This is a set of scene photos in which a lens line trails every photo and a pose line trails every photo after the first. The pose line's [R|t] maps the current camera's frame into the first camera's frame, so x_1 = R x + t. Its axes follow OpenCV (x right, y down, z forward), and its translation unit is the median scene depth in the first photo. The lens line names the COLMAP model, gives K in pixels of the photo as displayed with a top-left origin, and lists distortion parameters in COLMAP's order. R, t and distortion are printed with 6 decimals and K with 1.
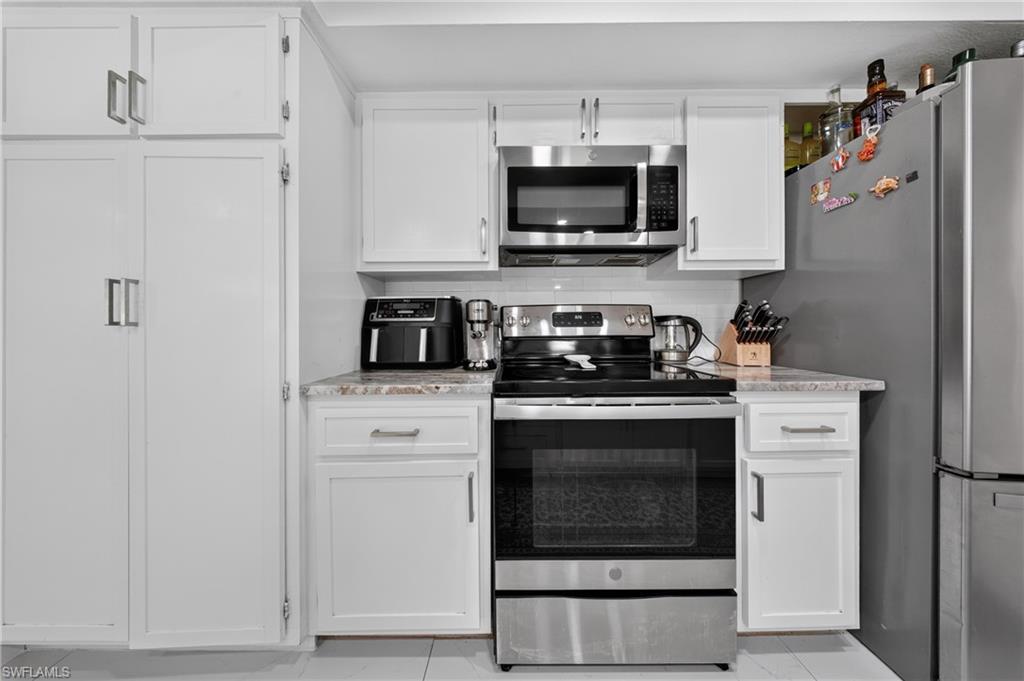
lens RADIAL K [[300.7, 0, 518.3], [0, 300.7, 328.8], [0, 0, 1]] dist [-0.001317, -0.000099]
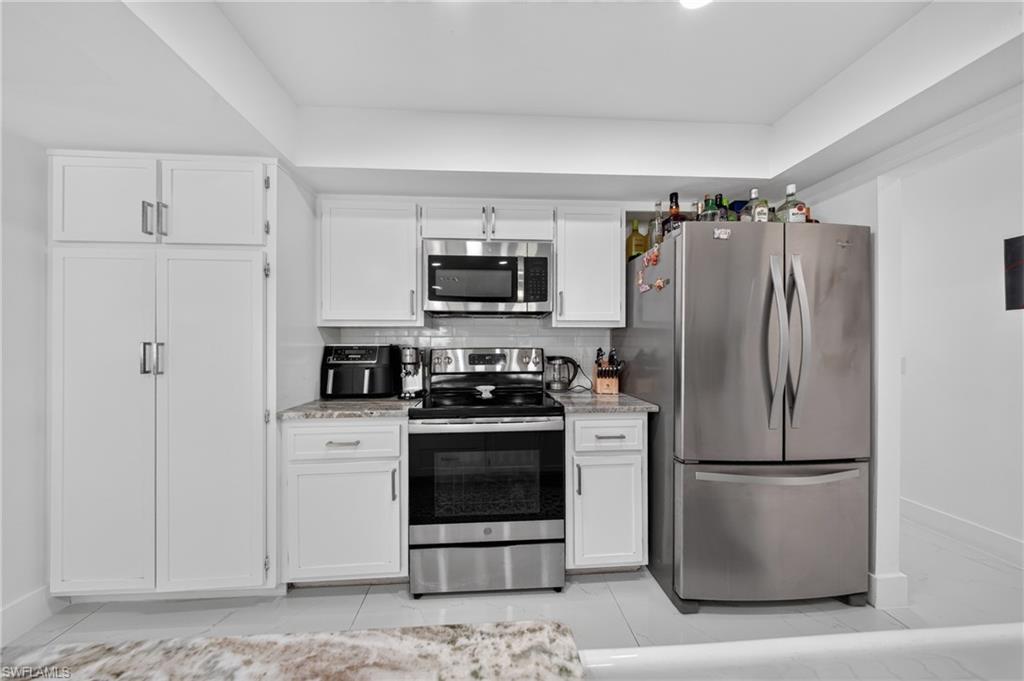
lens RADIAL K [[300.7, 0, 506.9], [0, 300.7, 346.2], [0, 0, 1]] dist [-0.001317, -0.000099]
pose [[0.998208, 0.002729, 0.059771, 0.262883], [-0.002752, 0.999996, 0.000313, -0.117287], [-0.059769, -0.000477, 0.998212, -0.452754]]
